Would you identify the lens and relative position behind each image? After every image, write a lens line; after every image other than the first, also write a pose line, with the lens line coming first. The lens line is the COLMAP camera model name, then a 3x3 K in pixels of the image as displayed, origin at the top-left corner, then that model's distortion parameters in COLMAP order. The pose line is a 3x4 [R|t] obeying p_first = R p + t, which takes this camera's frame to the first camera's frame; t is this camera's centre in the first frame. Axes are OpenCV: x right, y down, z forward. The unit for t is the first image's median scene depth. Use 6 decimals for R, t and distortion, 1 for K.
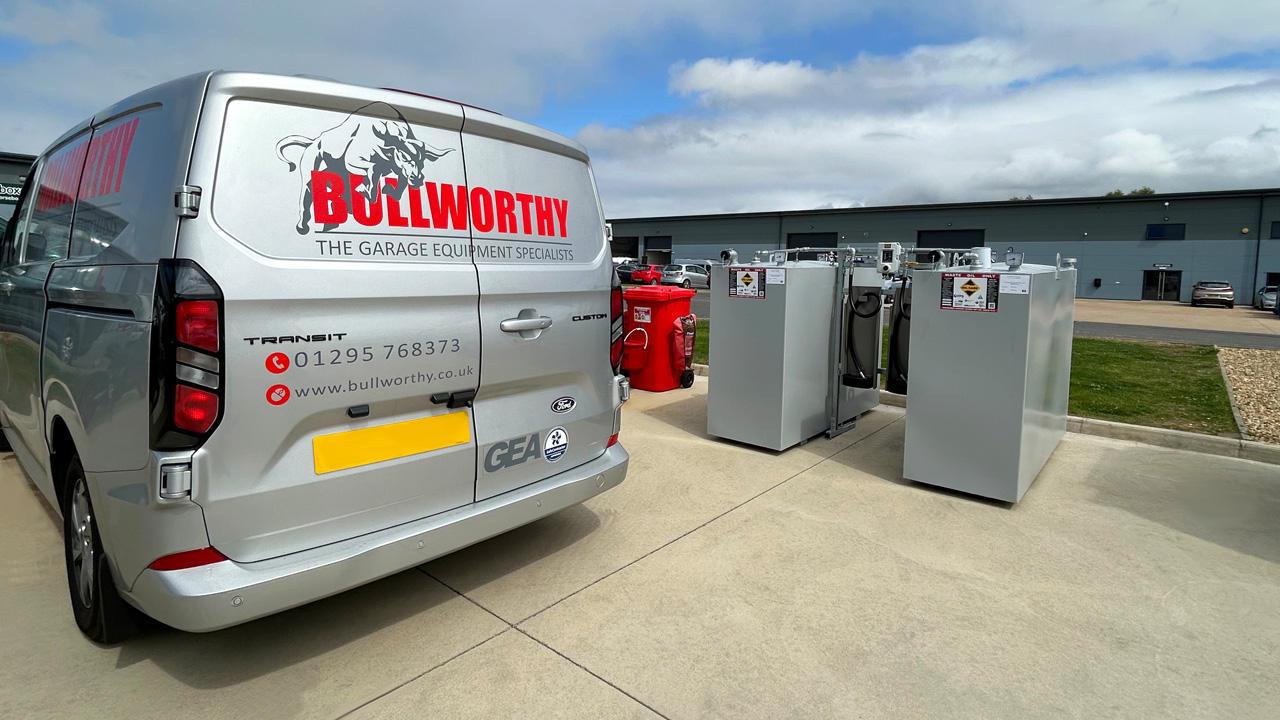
lens RADIAL K [[641.2, 0, 641.2], [0, 641.2, 338.3], [0, 0, 1]] dist [-0.000994, -0.000086]
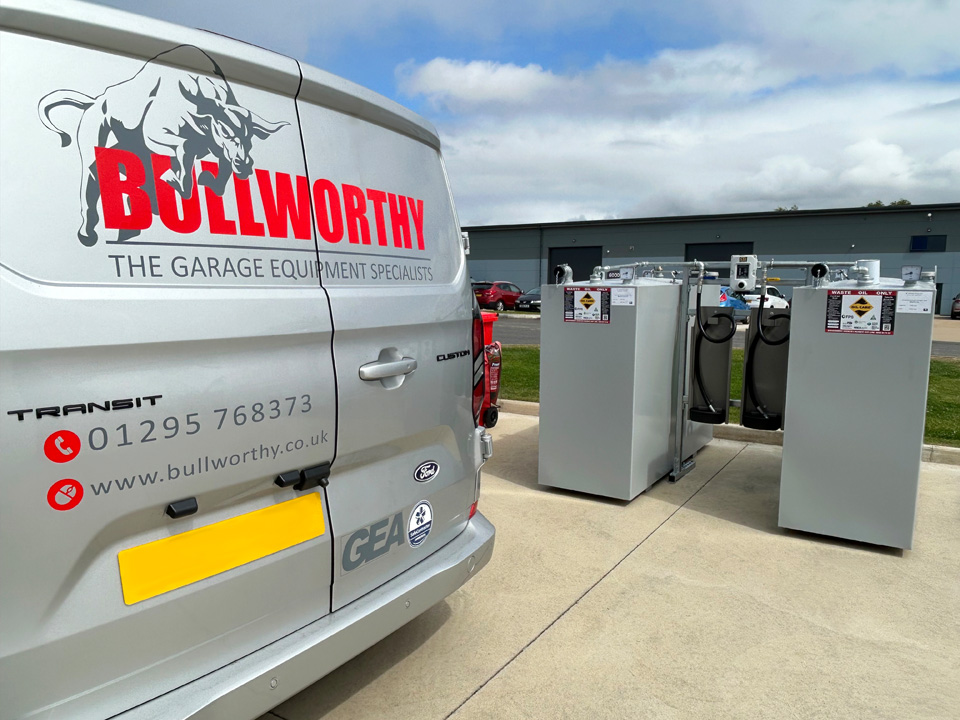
lens RADIAL K [[701.5, 0, 480.3], [0, 701.5, 399.6], [0, 0, 1]] dist [0.000507, -0.002529]
pose [[0.989806, -0.035231, 0.137996, -0.185211], [0.028271, 0.998243, 0.052076, -0.025436], [-0.139588, -0.047644, 0.989063, 0.182958]]
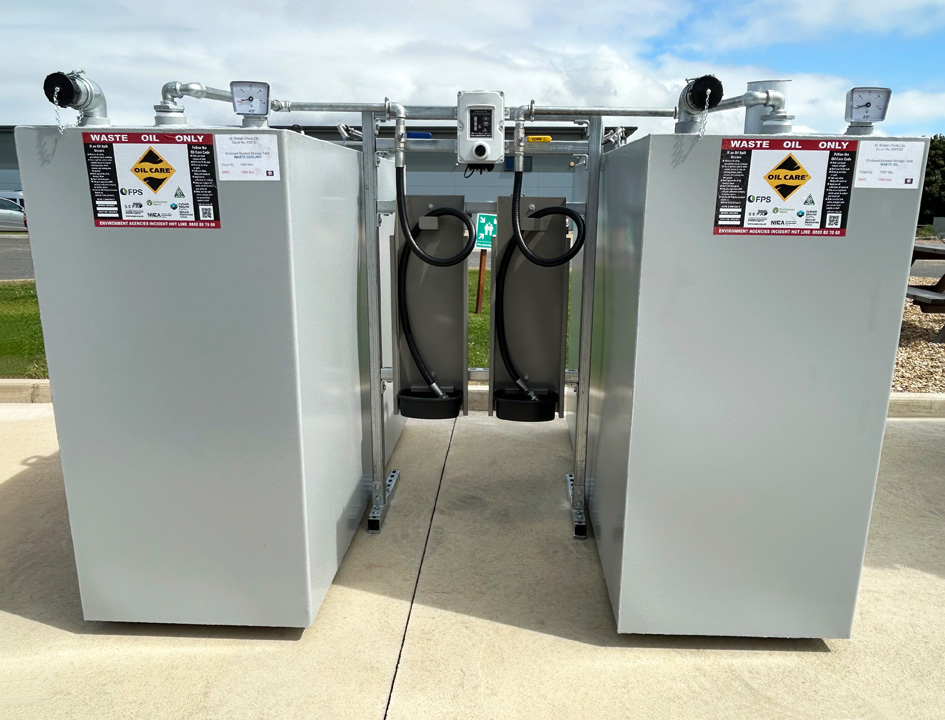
lens RADIAL K [[687.7, 0, 472.5], [0, 687.7, 360.0], [0, 0, 1]] dist [-0.001371, -0.001808]
pose [[0.783979, -0.145987, 0.603377, 0.121868], [0.077304, 0.987348, 0.138446, -0.057717], [-0.615955, -0.061895, 0.785346, 1.100830]]
